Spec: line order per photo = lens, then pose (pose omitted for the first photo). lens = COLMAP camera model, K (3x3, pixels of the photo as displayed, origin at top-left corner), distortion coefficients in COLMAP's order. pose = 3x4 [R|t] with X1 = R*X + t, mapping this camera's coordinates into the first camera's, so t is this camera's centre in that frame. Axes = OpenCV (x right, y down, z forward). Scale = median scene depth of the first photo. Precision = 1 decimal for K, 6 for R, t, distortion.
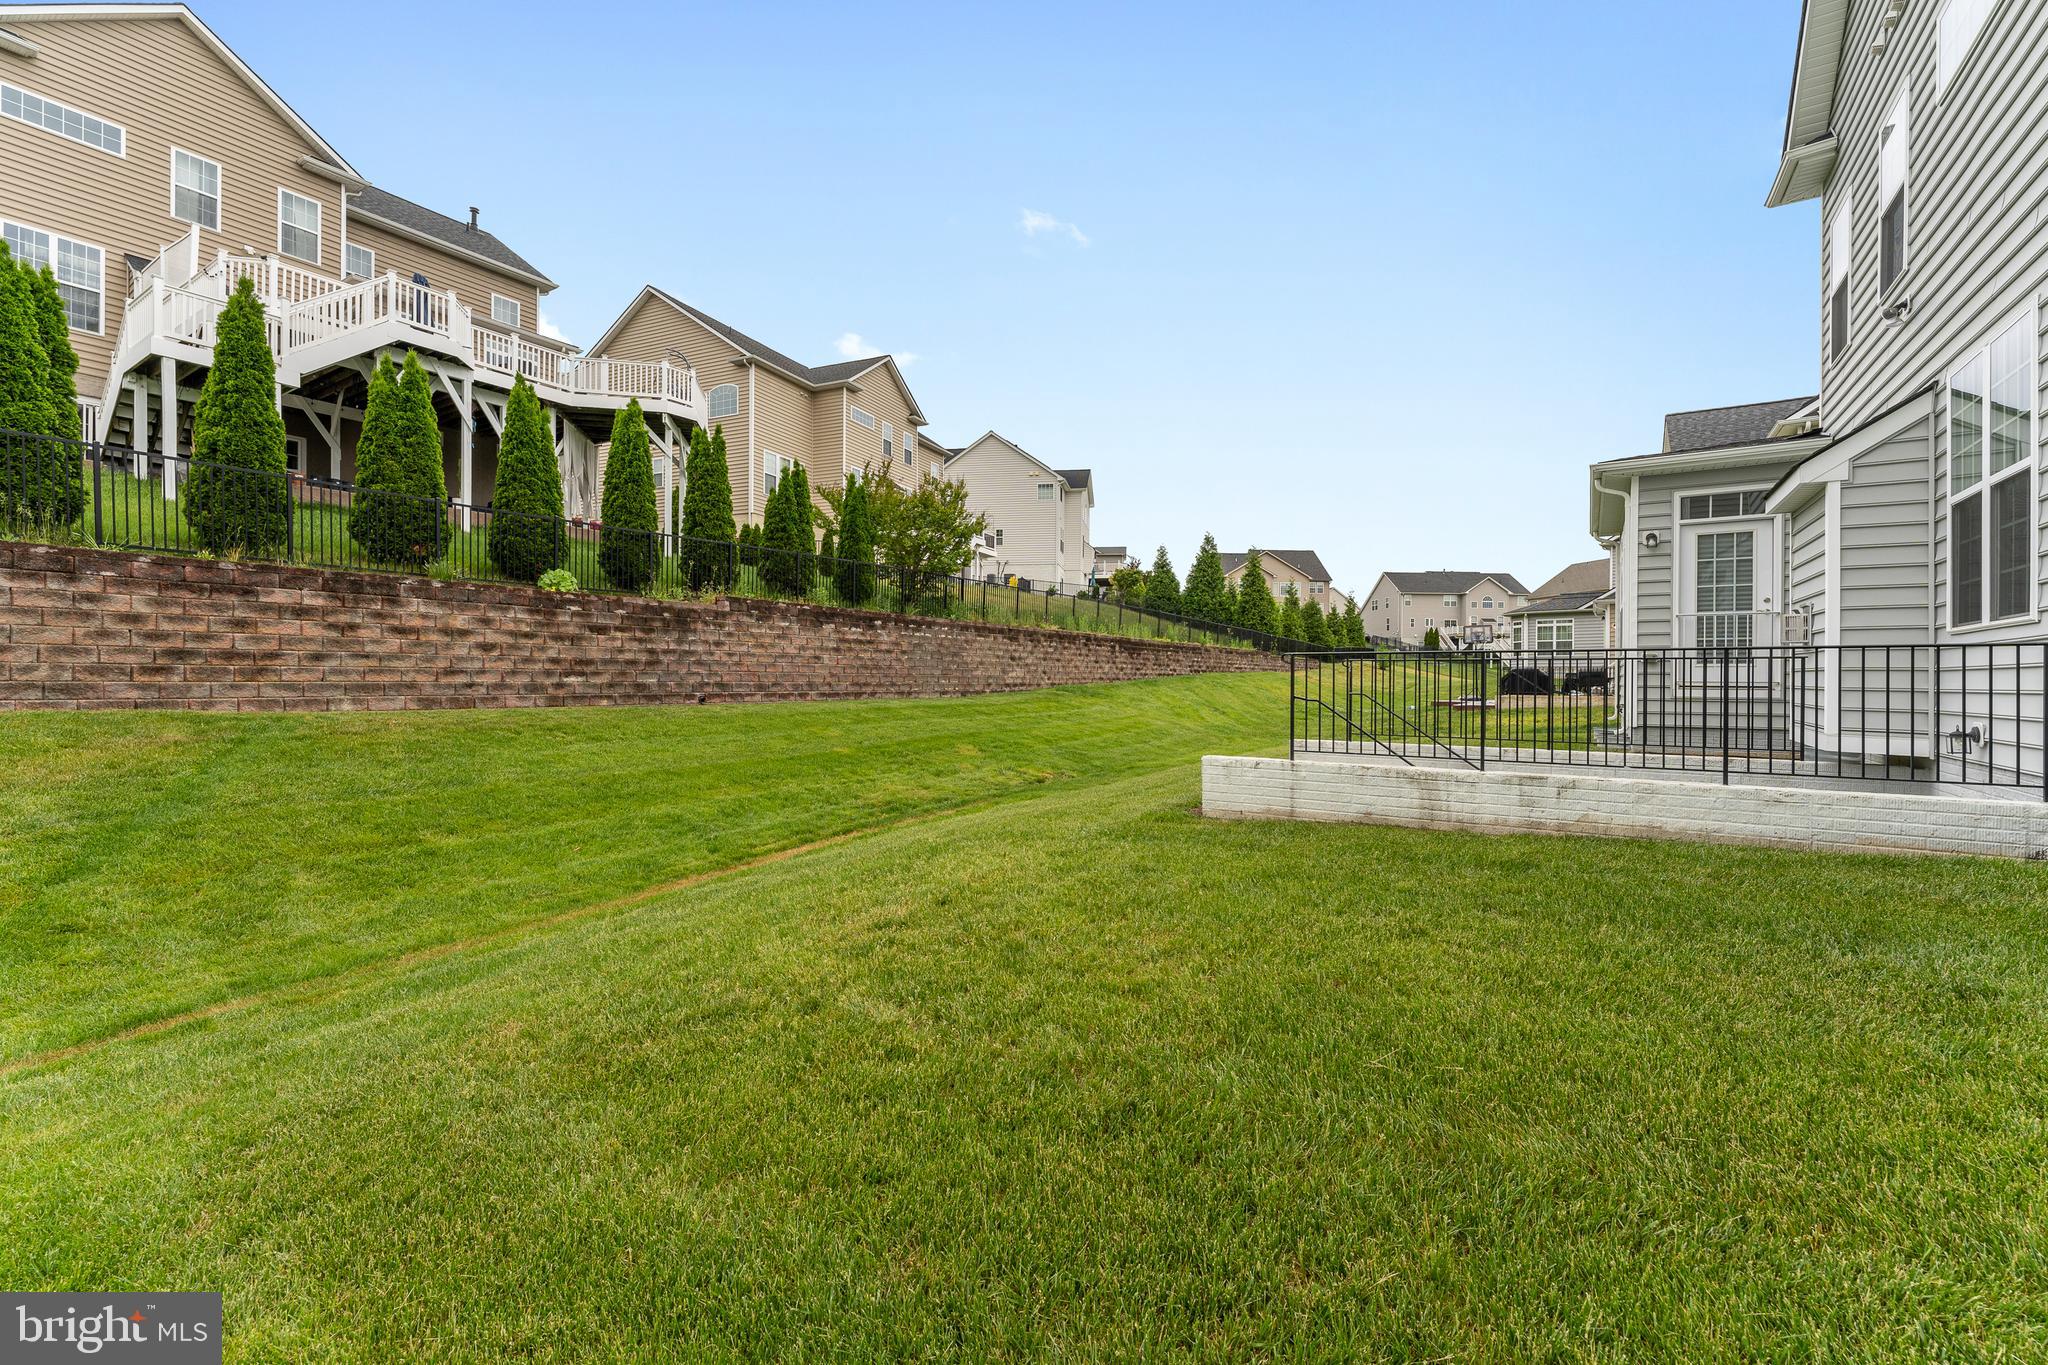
lens RADIAL K [[880.7, 0, 1023.3], [0, 880.7, 680.6], [0, 0, 1]] dist [0.007567, -0.001287]
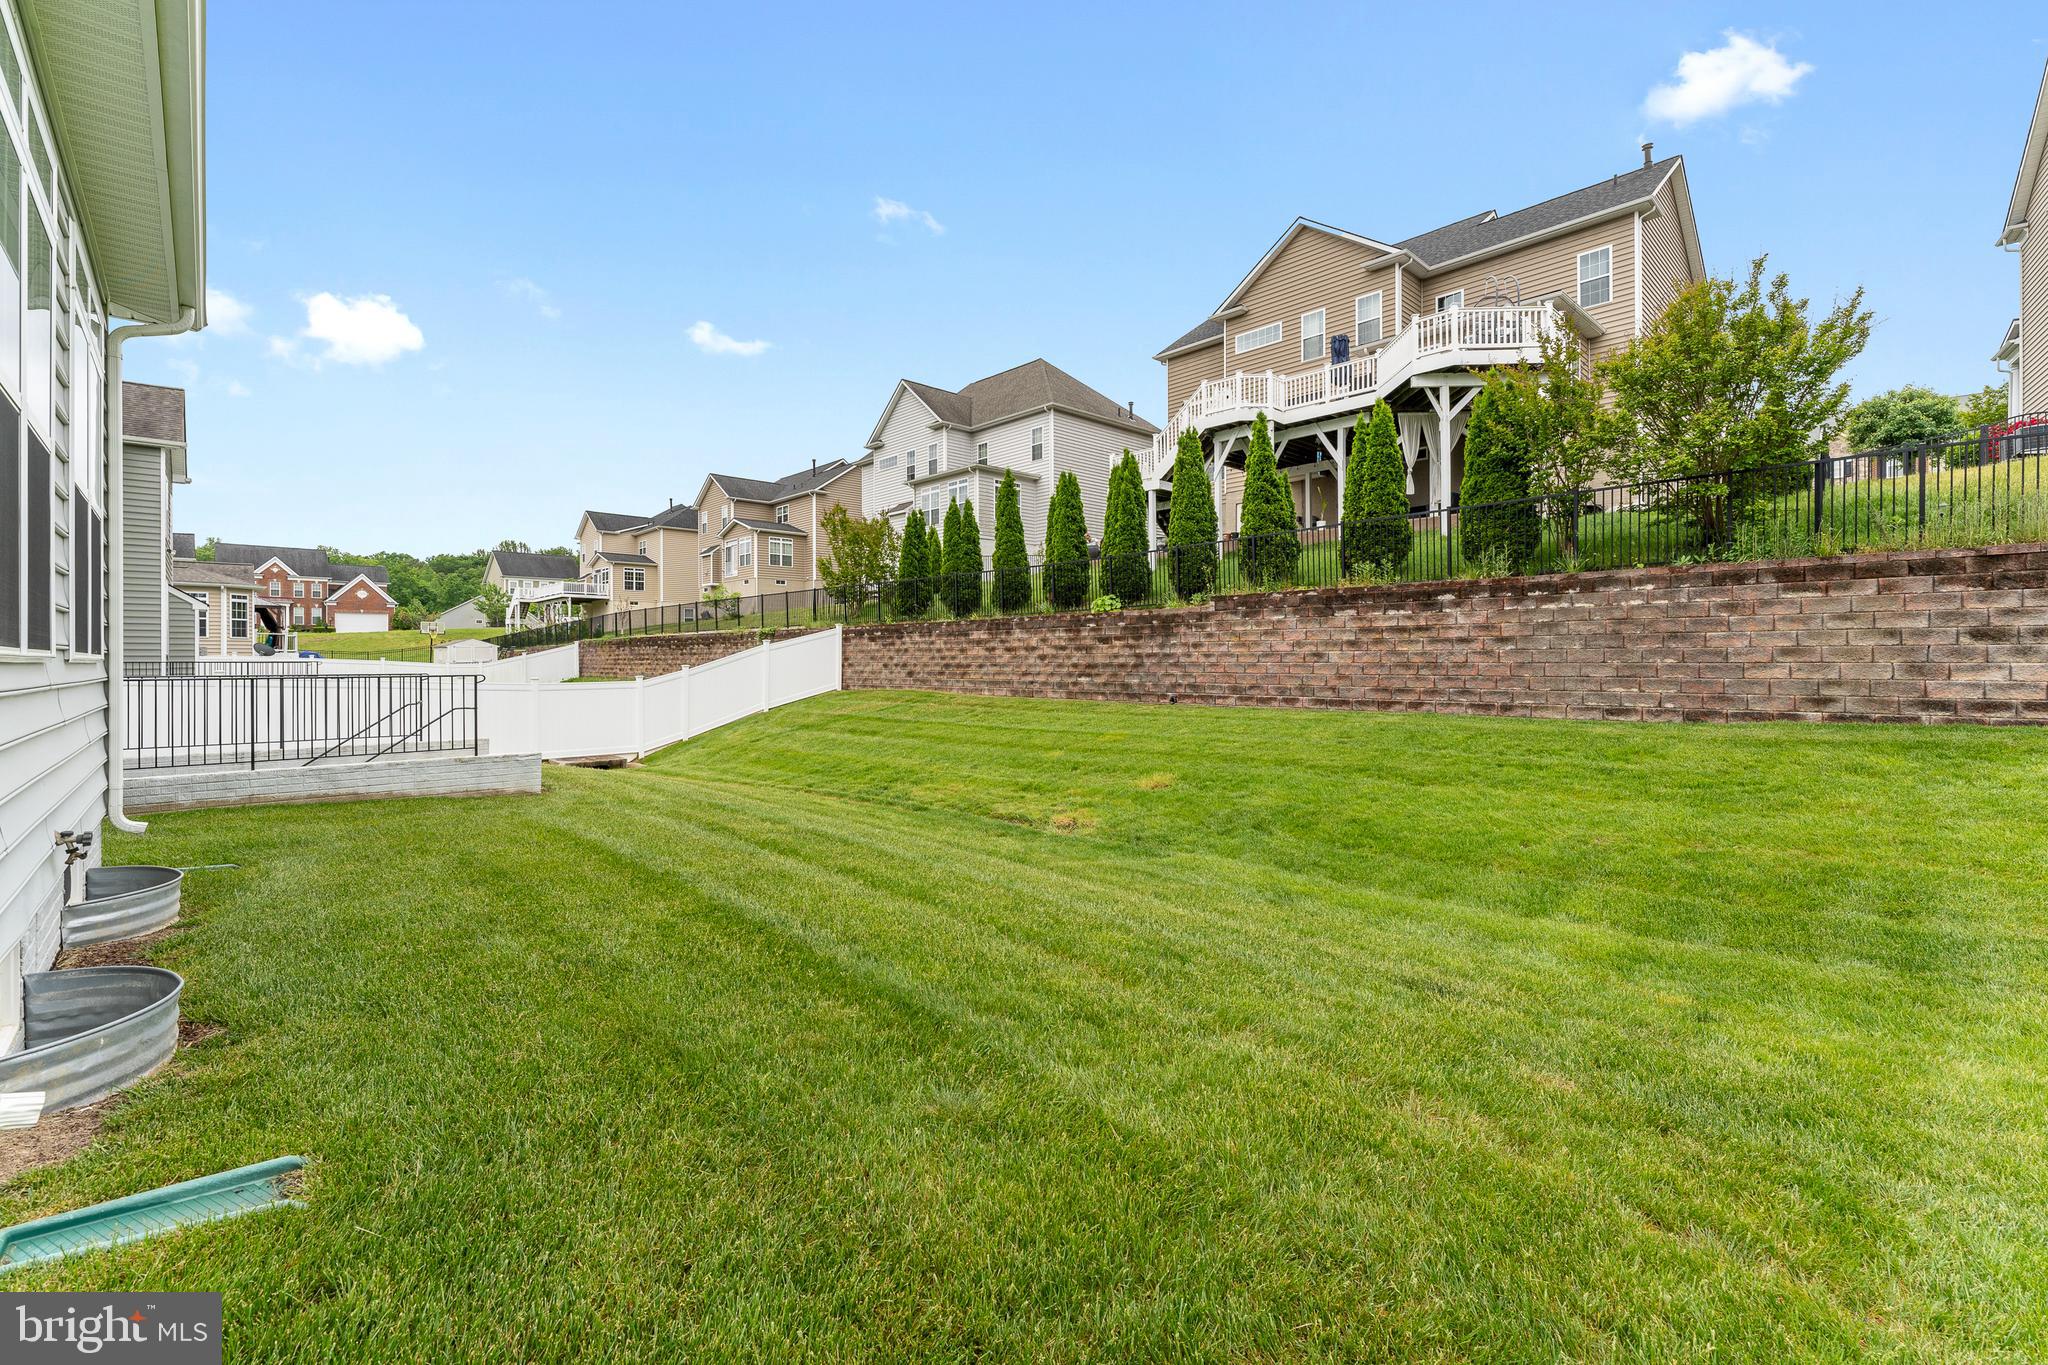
lens RADIAL K [[880.7, 0, 1011.9], [0, 880.7, 659.5], [0, 0, 1]] dist [0.007567, -0.001287]
pose [[-0.249542, -0.006927, -0.968339, 0.768615], [0.000559, 0.999973, -0.007297, -0.020815], [0.968364, -0.002363, -0.249531, 1.183170]]
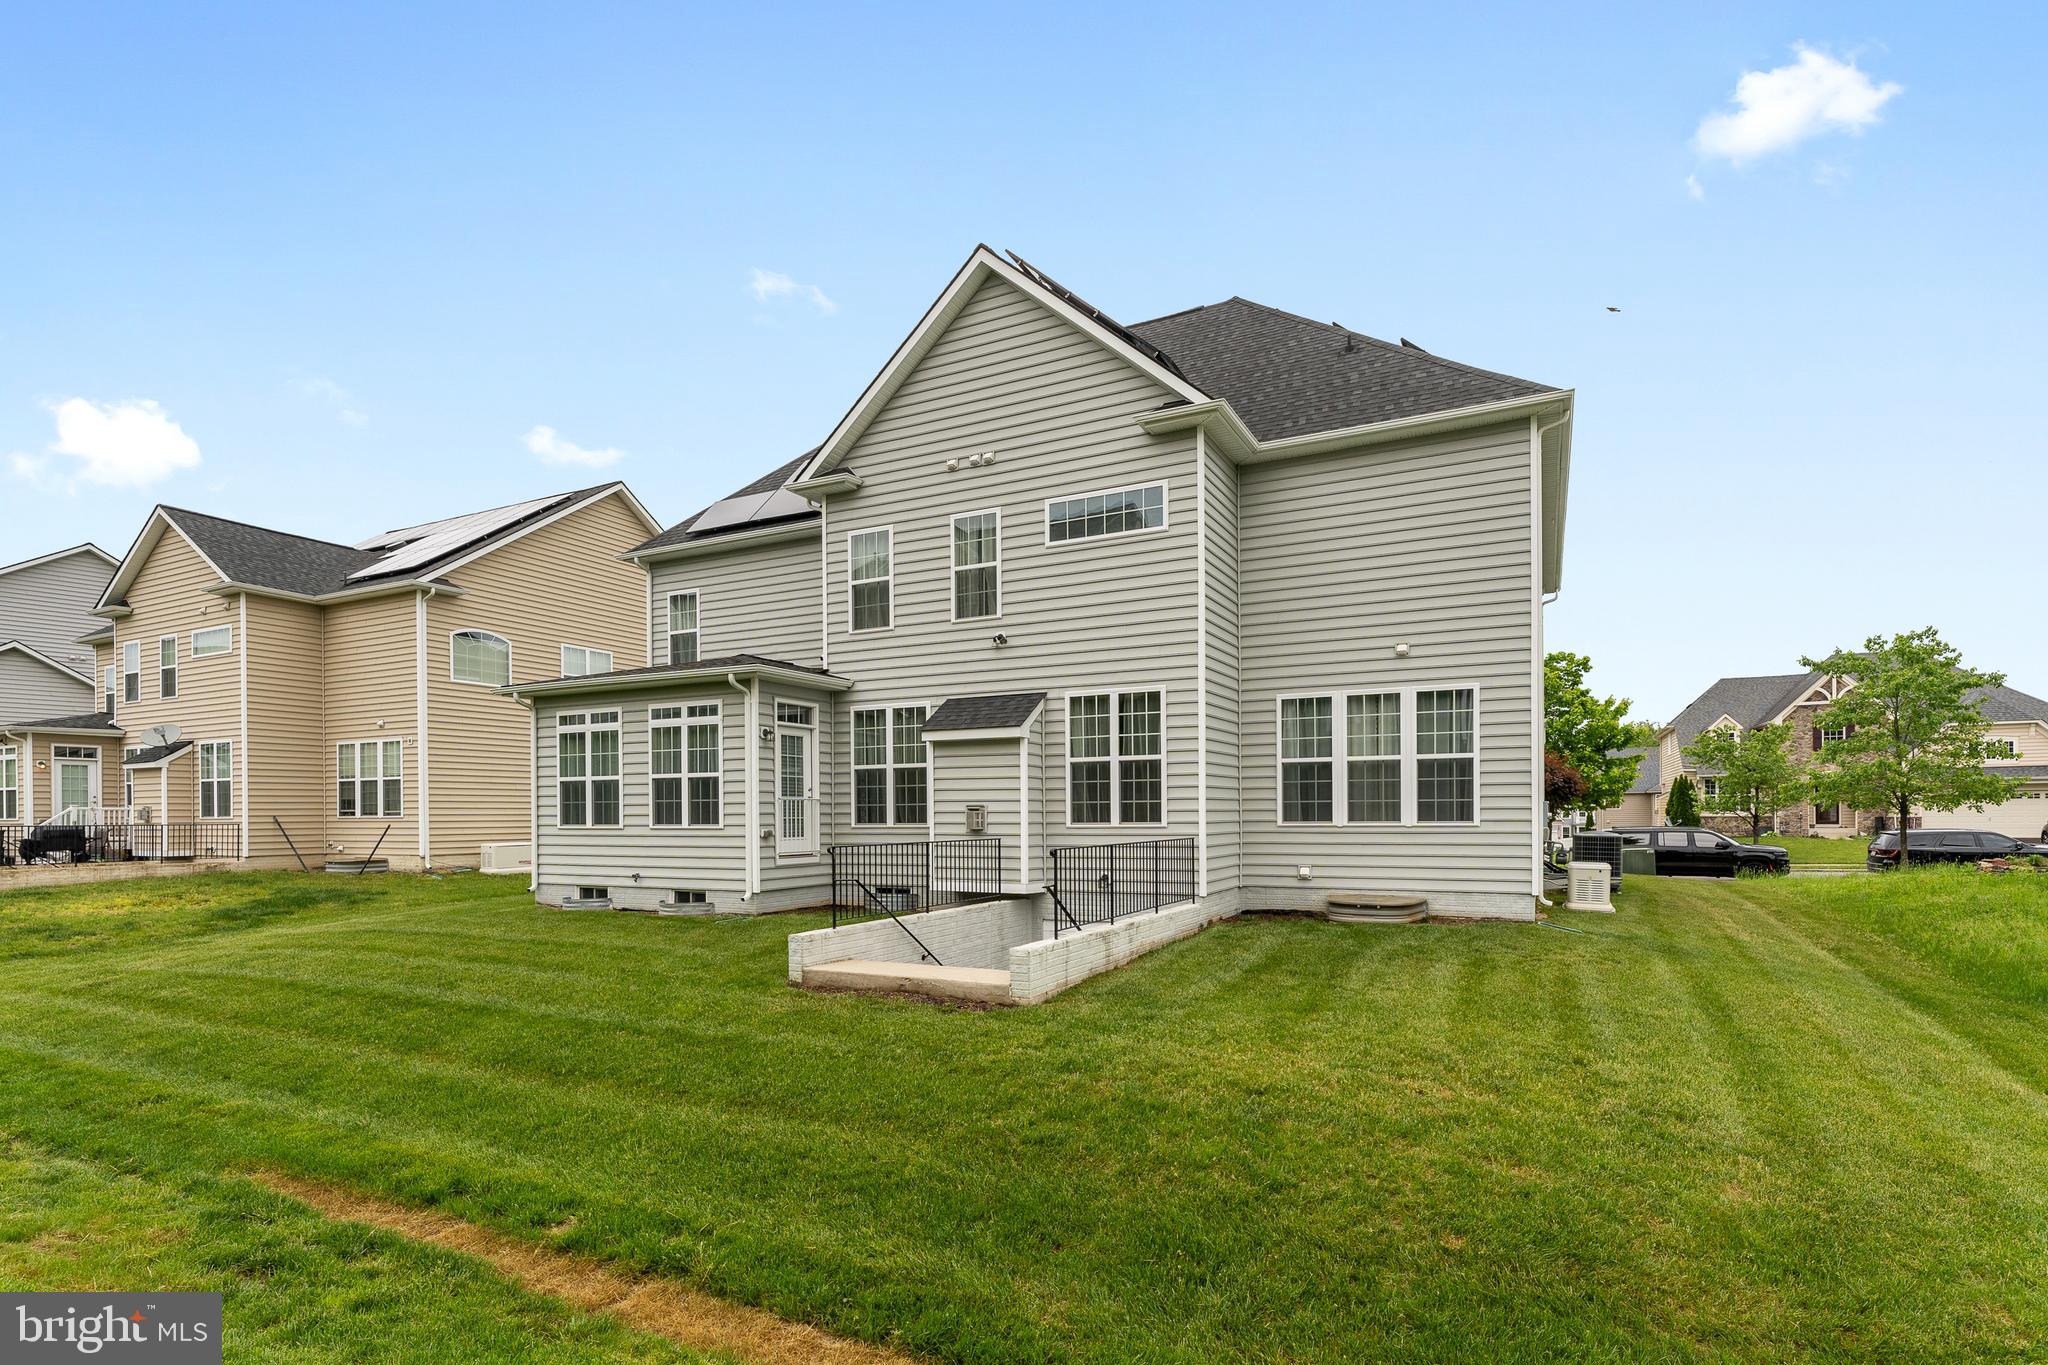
lens RADIAL K [[1035.8, 0, 1042.1], [0, 1035.8, 819.5], [0, 0, 1]] dist [0.005210, 0.004159]
pose [[-0.104161, -0.009251, 0.994517, -0.526506], [0.006495, 0.999929, 0.009982, -0.040670], [-0.994539, 0.007499, -0.104093, 0.562302]]
